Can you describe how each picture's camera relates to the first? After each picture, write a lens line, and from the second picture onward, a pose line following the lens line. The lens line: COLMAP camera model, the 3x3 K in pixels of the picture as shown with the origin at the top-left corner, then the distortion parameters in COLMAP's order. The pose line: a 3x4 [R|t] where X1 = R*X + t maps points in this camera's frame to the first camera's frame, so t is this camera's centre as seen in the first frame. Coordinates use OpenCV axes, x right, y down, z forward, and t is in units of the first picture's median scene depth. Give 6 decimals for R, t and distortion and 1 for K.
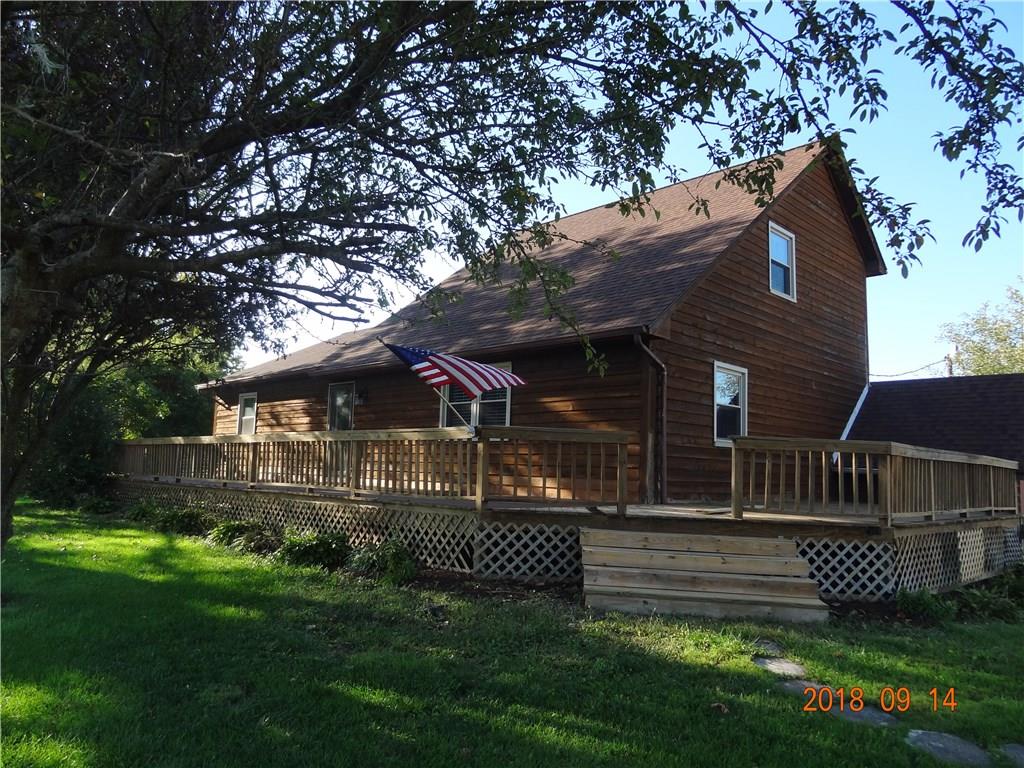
lens RADIAL K [[723.6, 0, 508.5], [0, 723.6, 377.4], [0, 0, 1]] dist [0.006981, 0.005691]
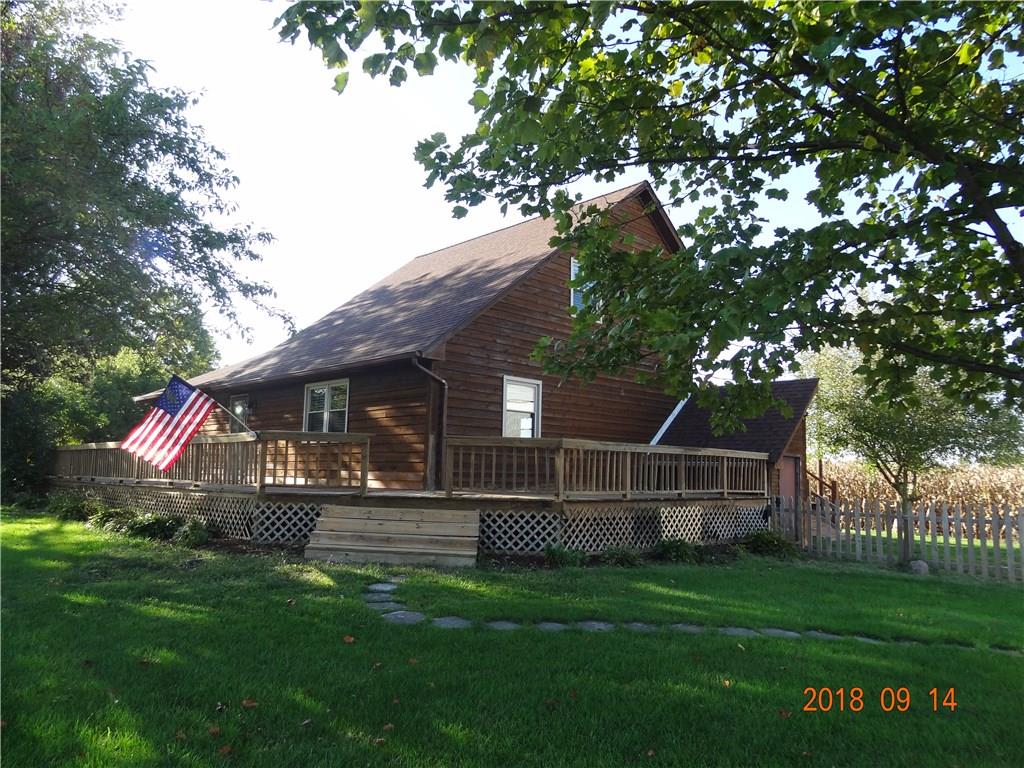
lens RADIAL K [[723.6, 0, 508.5], [0, 723.6, 377.4], [0, 0, 1]] dist [0.006981, 0.005691]
pose [[0.999851, -0.014980, -0.008521, 0.433196], [0.014945, 0.999880, -0.004133, -0.020292], [0.008582, 0.004005, 0.999955, -0.342759]]
